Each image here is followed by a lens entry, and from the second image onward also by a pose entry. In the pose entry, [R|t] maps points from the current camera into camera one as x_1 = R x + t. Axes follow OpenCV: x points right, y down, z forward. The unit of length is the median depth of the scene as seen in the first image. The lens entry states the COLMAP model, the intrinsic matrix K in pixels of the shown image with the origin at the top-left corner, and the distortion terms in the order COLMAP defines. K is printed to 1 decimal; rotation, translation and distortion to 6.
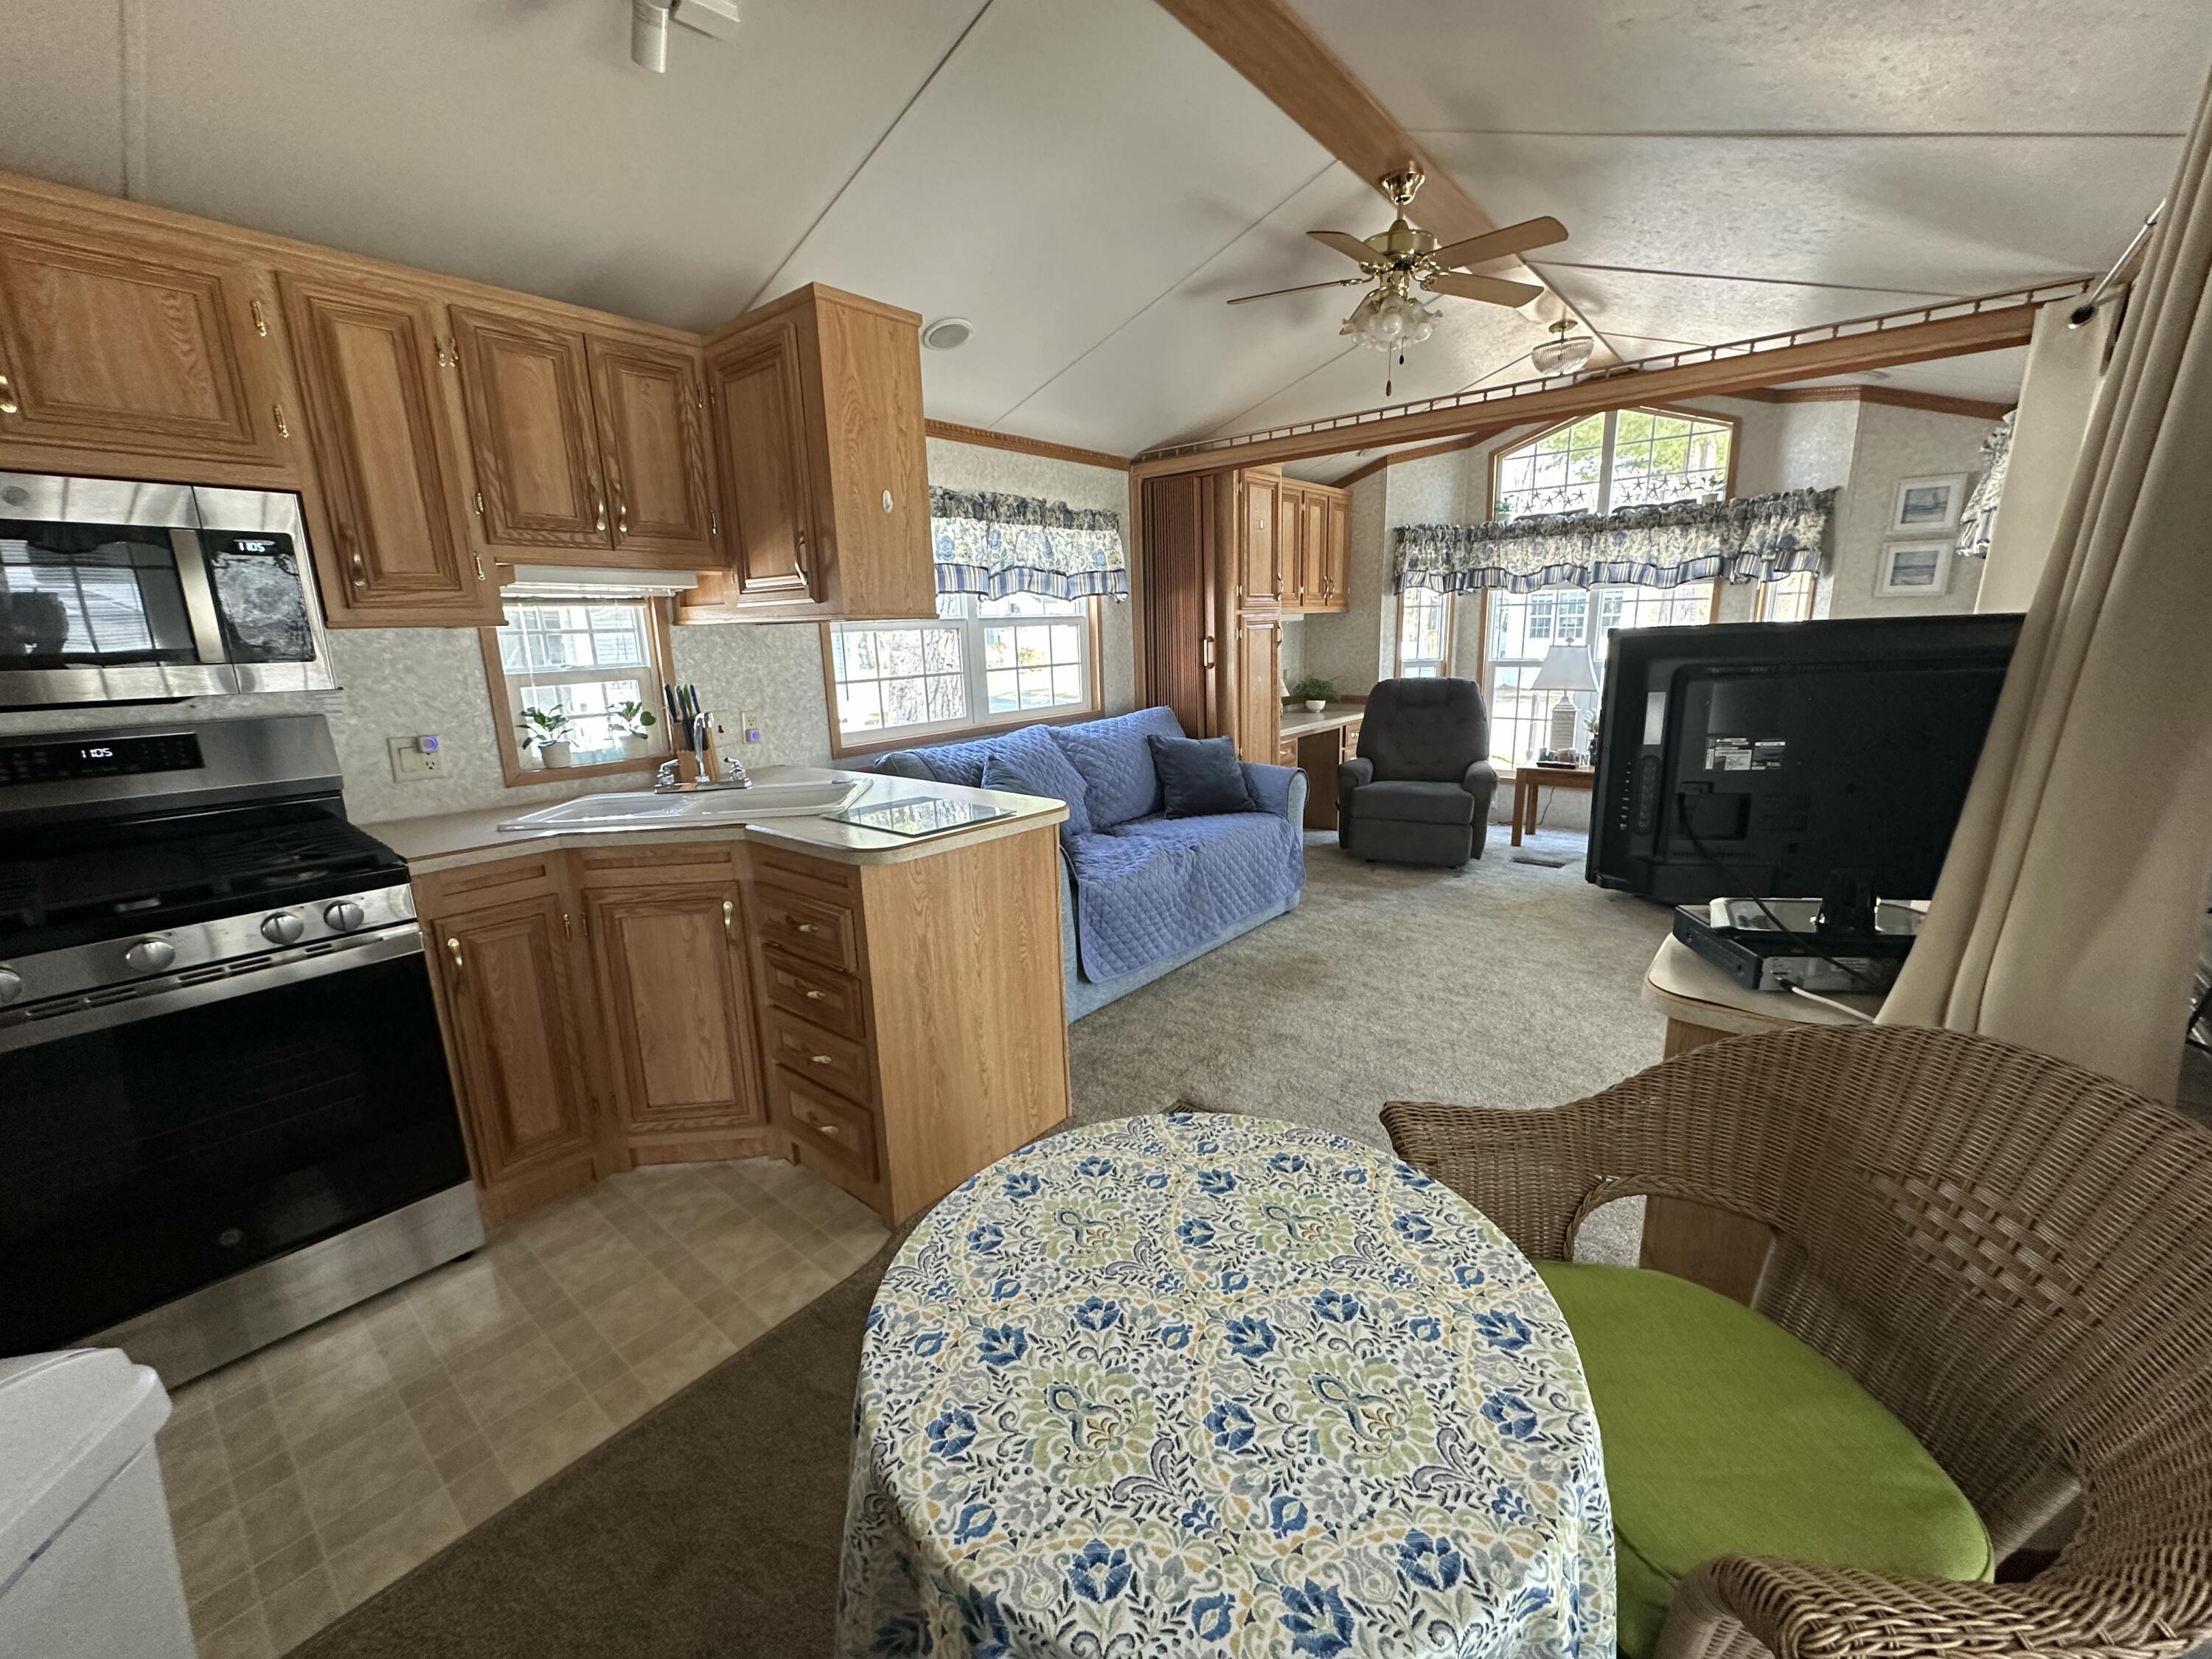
lens RADIAL K [[881.0, 0, 1106.3], [0, 881.0, 829.1], [0, 0, 1]] dist [-0.002299, 0.000467]
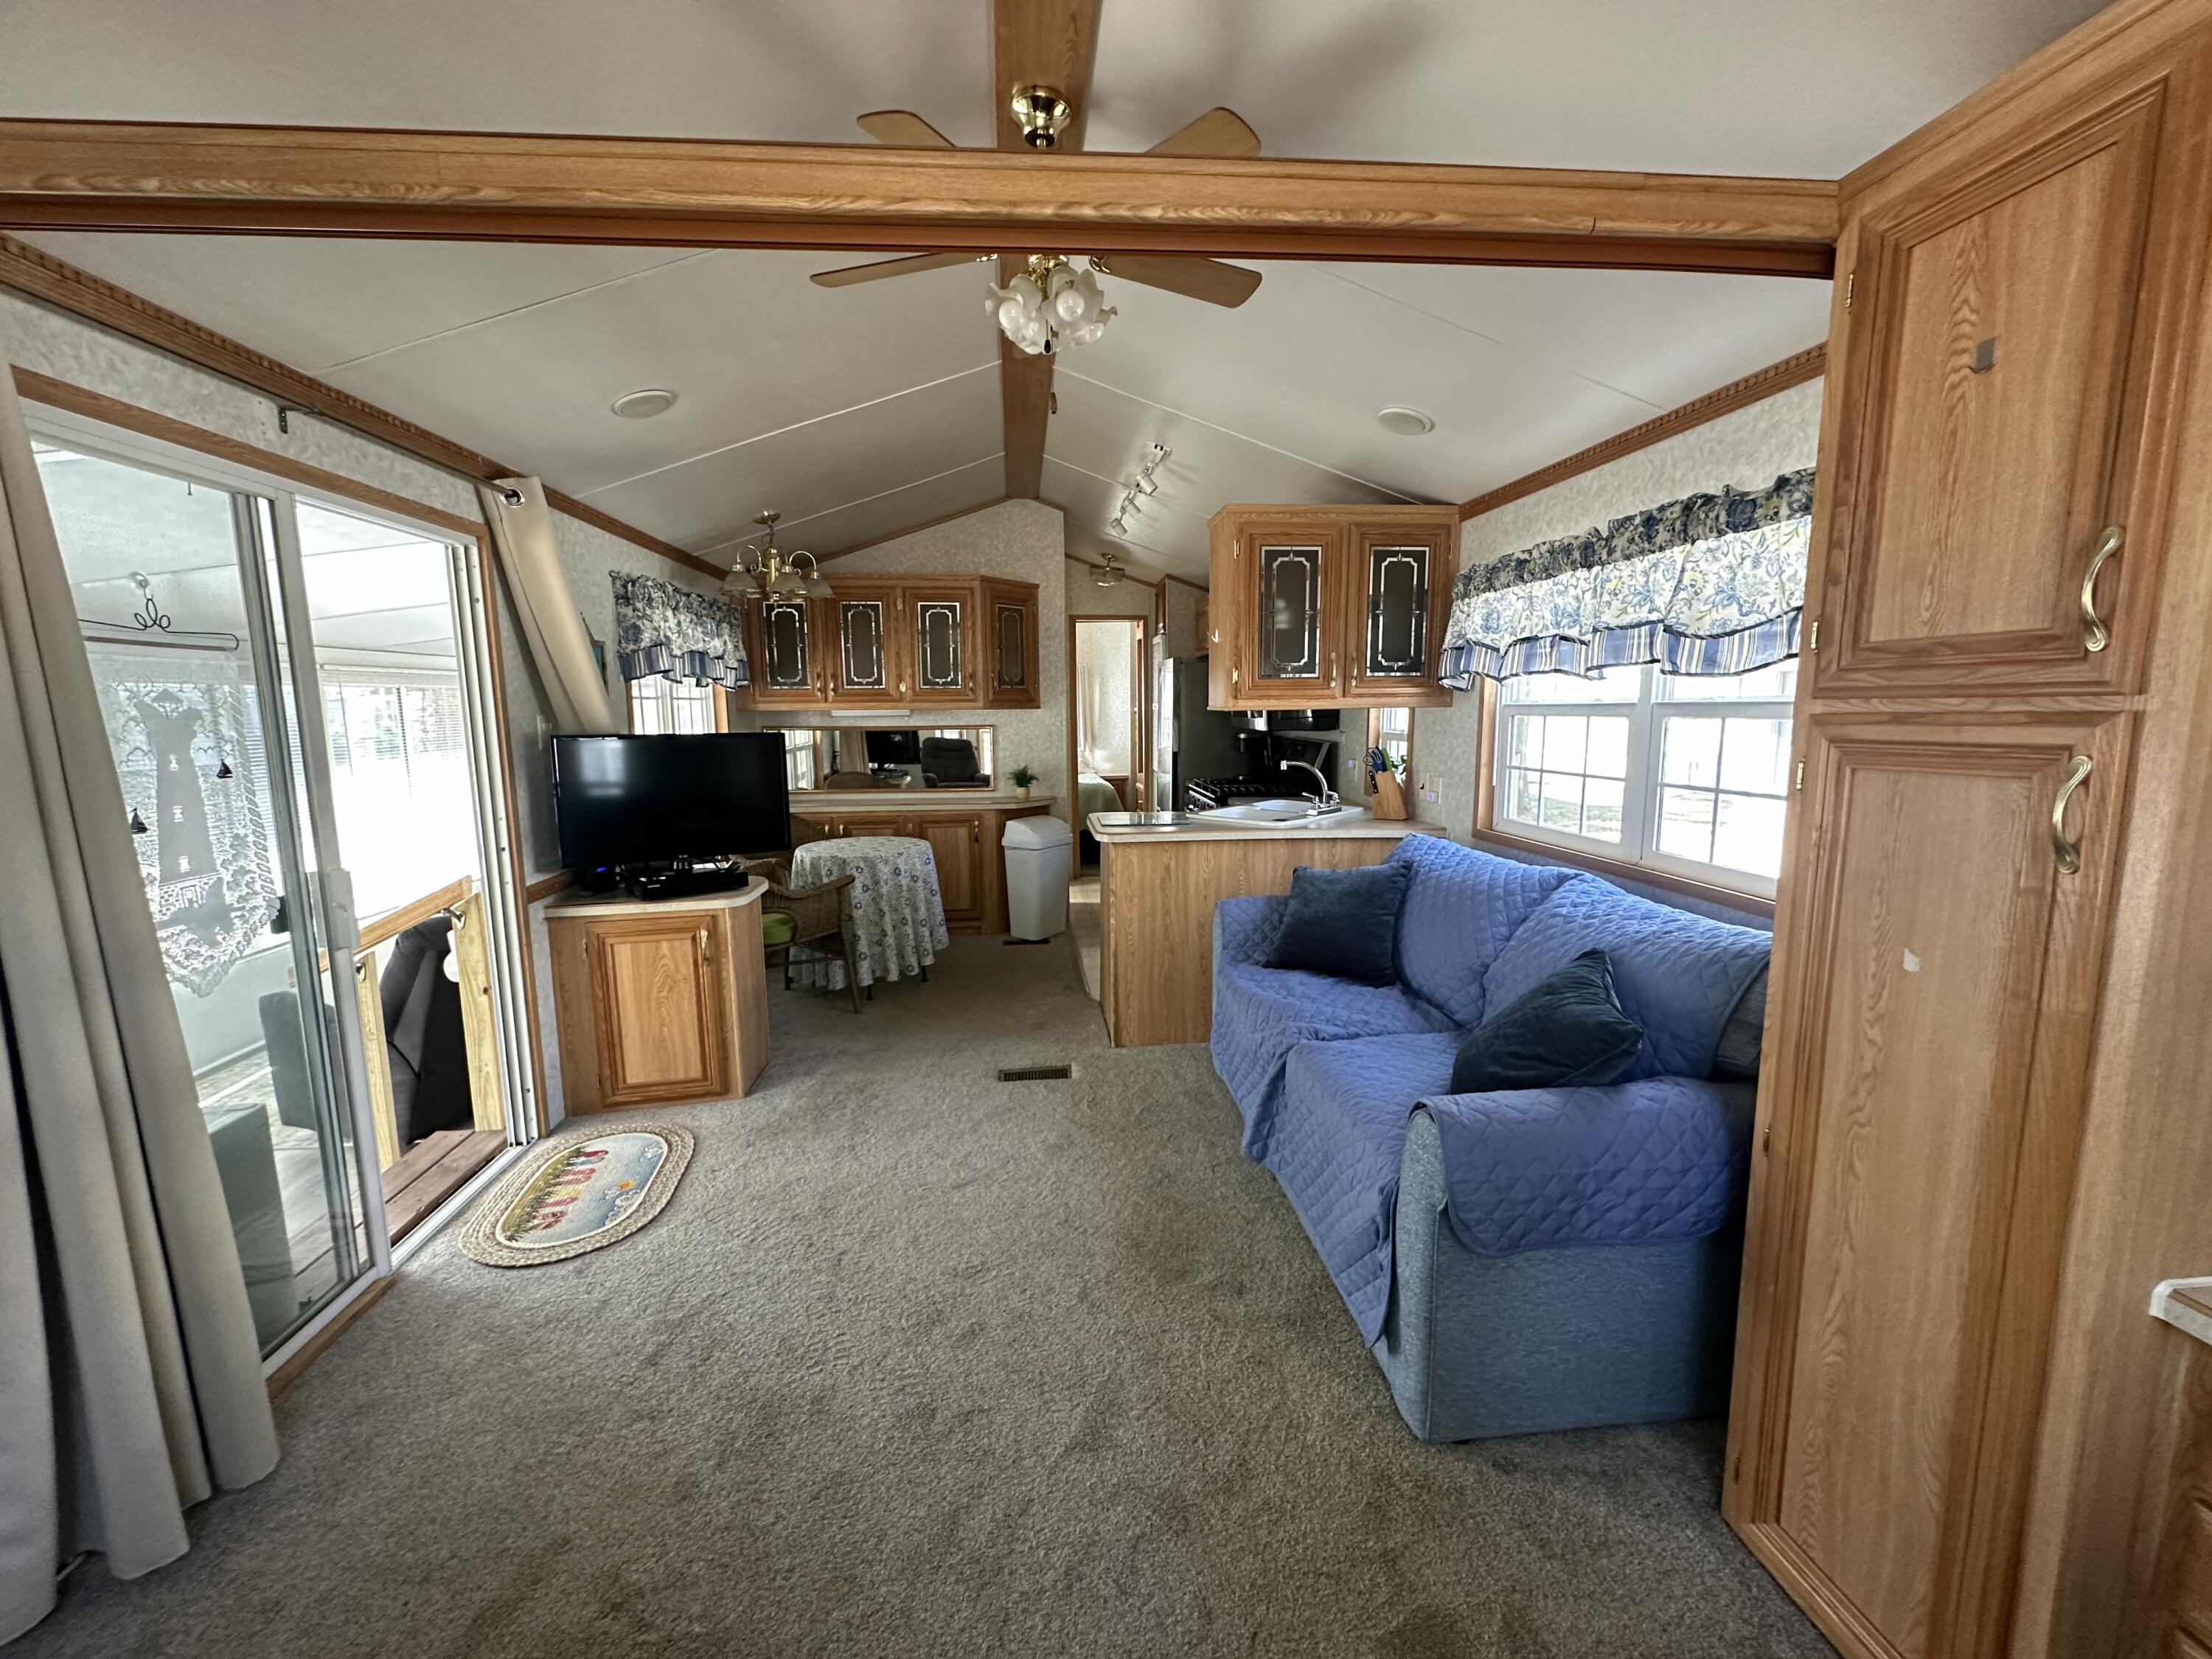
lens RADIAL K [[881.0, 0, 1107.0], [0, 881.0, 830.4], [0, 0, 1]] dist [-0.002299, 0.000467]
pose [[-0.697705, 0.136860, -0.703191, 0.691413], [-0.130680, 0.940798, 0.312766, -0.344708], [0.704365, 0.310111, -0.638514, 1.326738]]
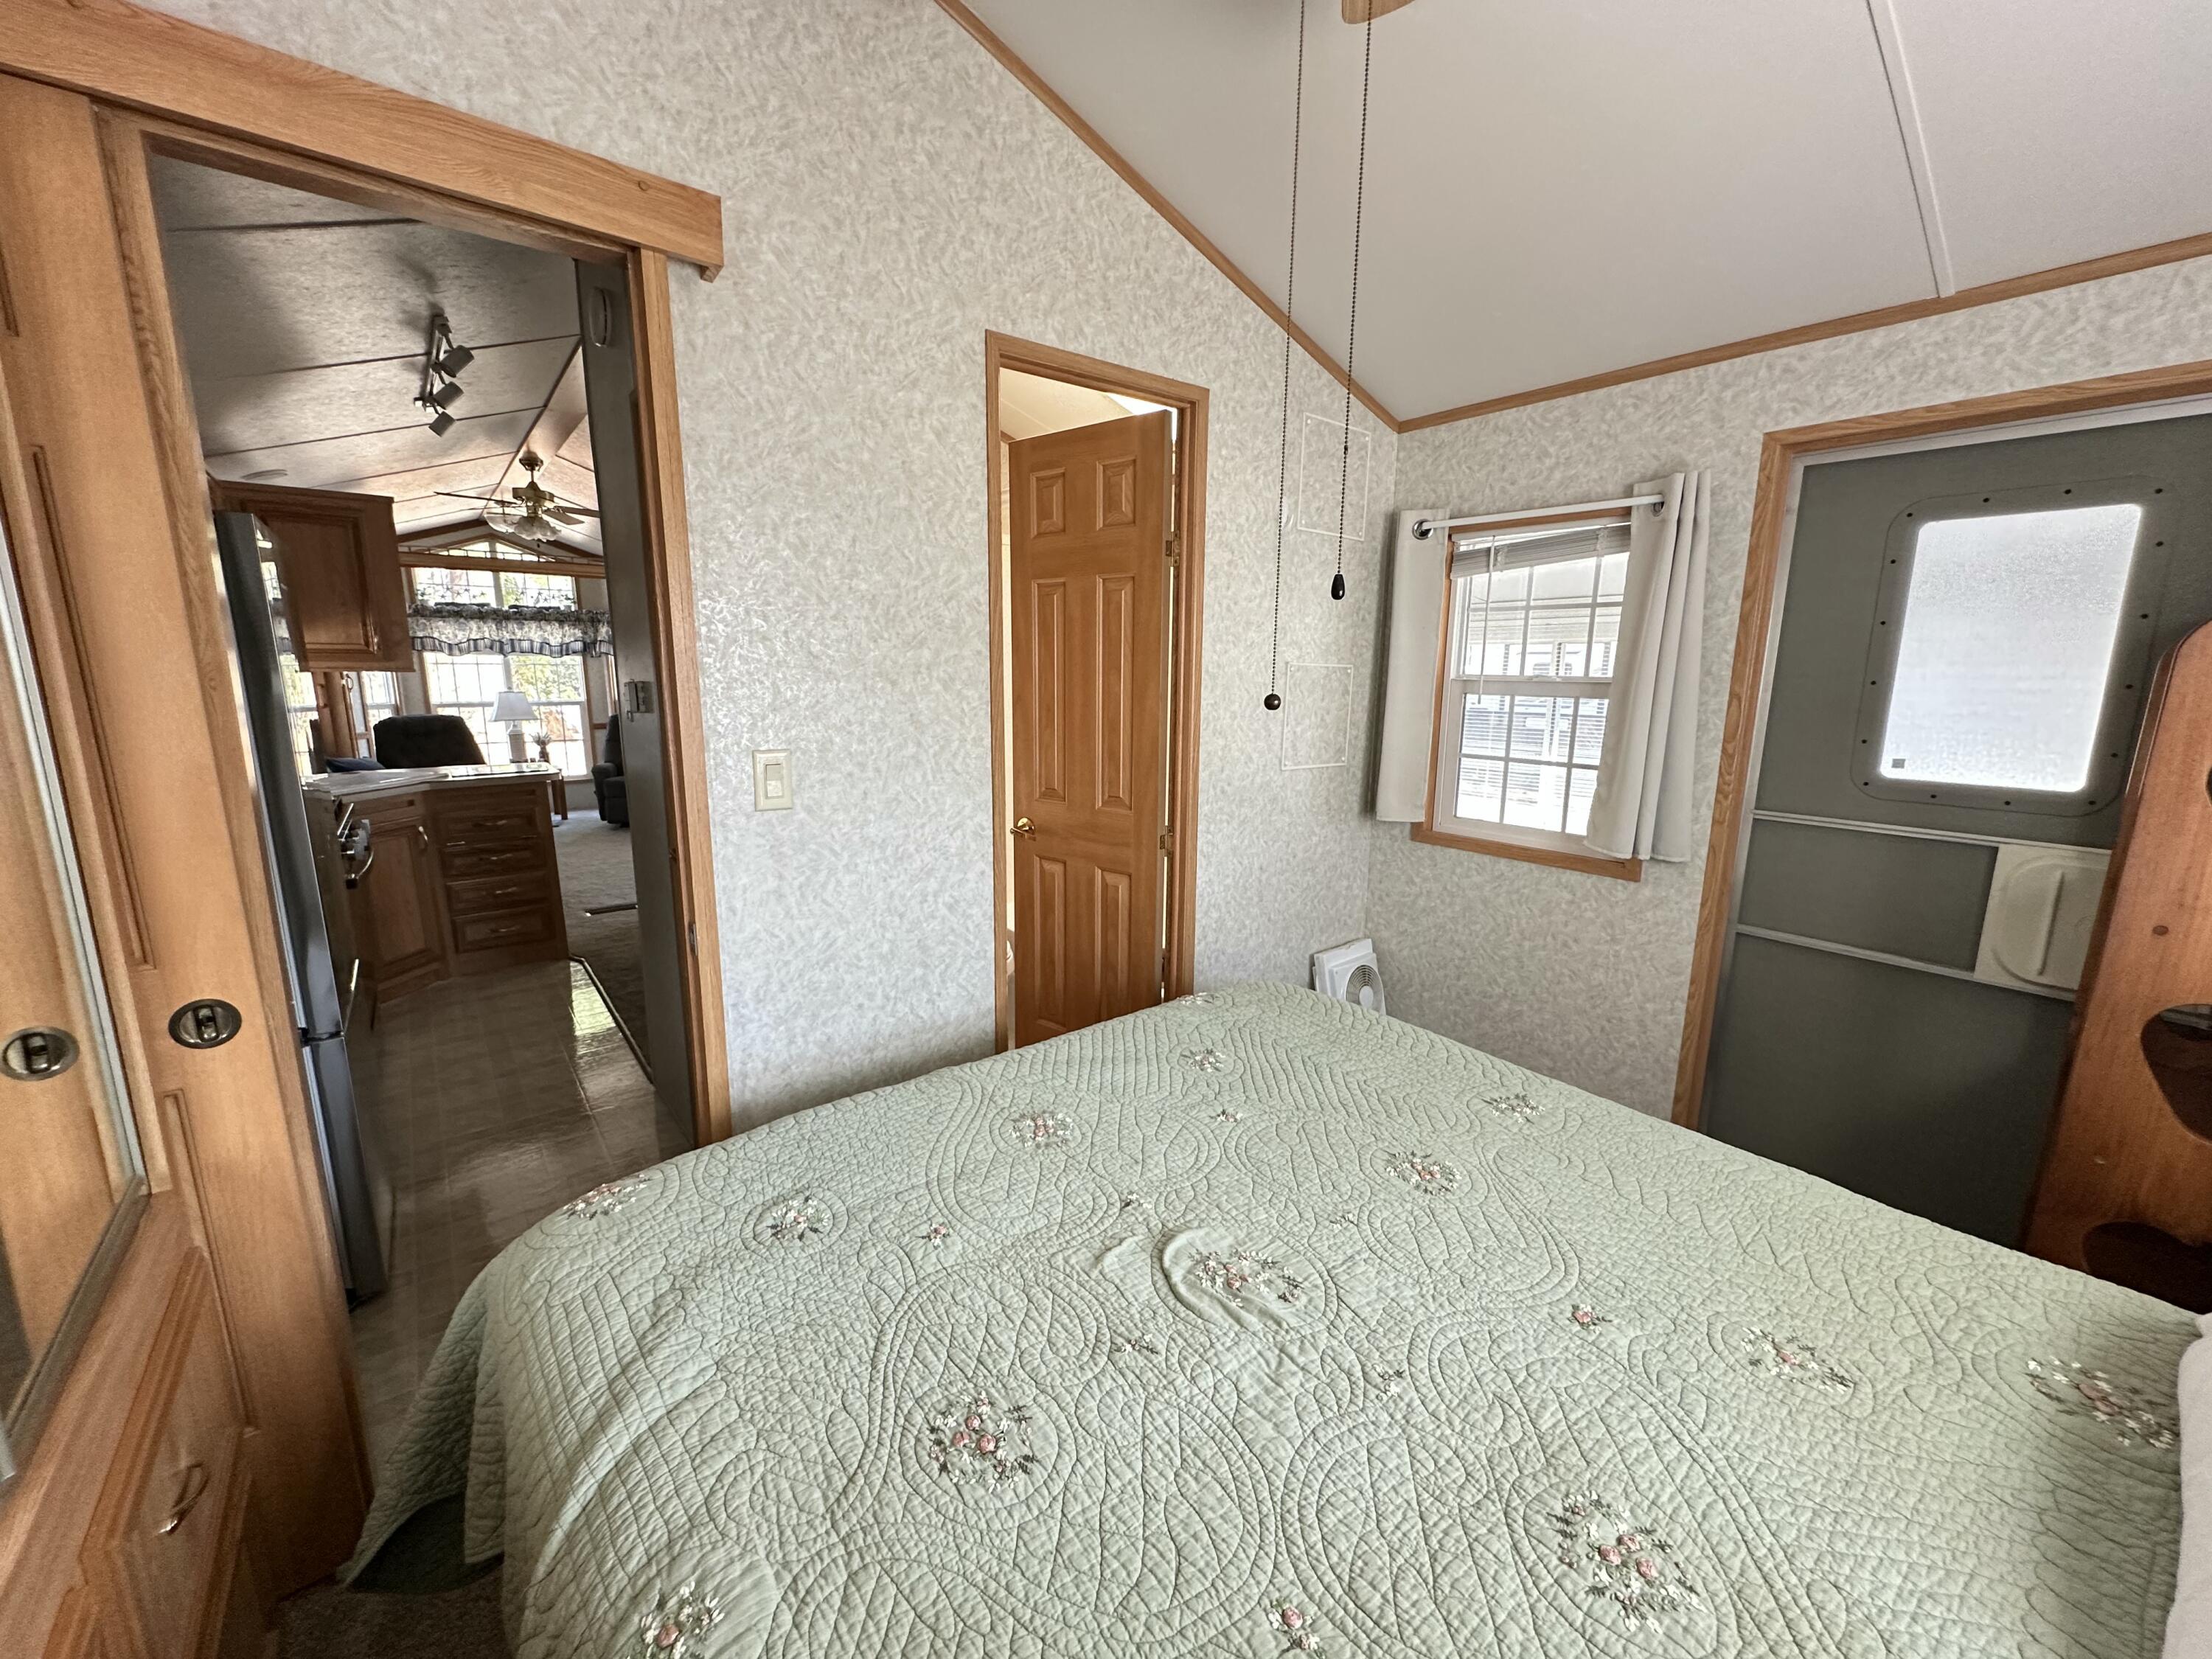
lens RADIAL K [[881.0, 0, 1107.1], [0, 881.0, 832.2], [0, 0, 1]] dist [-0.002299, 0.000467]
pose [[0.208392, -0.152600, 0.966067, -1.191982], [0.206276, 0.972392, 0.109103, 0.118218], [-0.956045, 0.176541, 0.234117, -0.481594]]
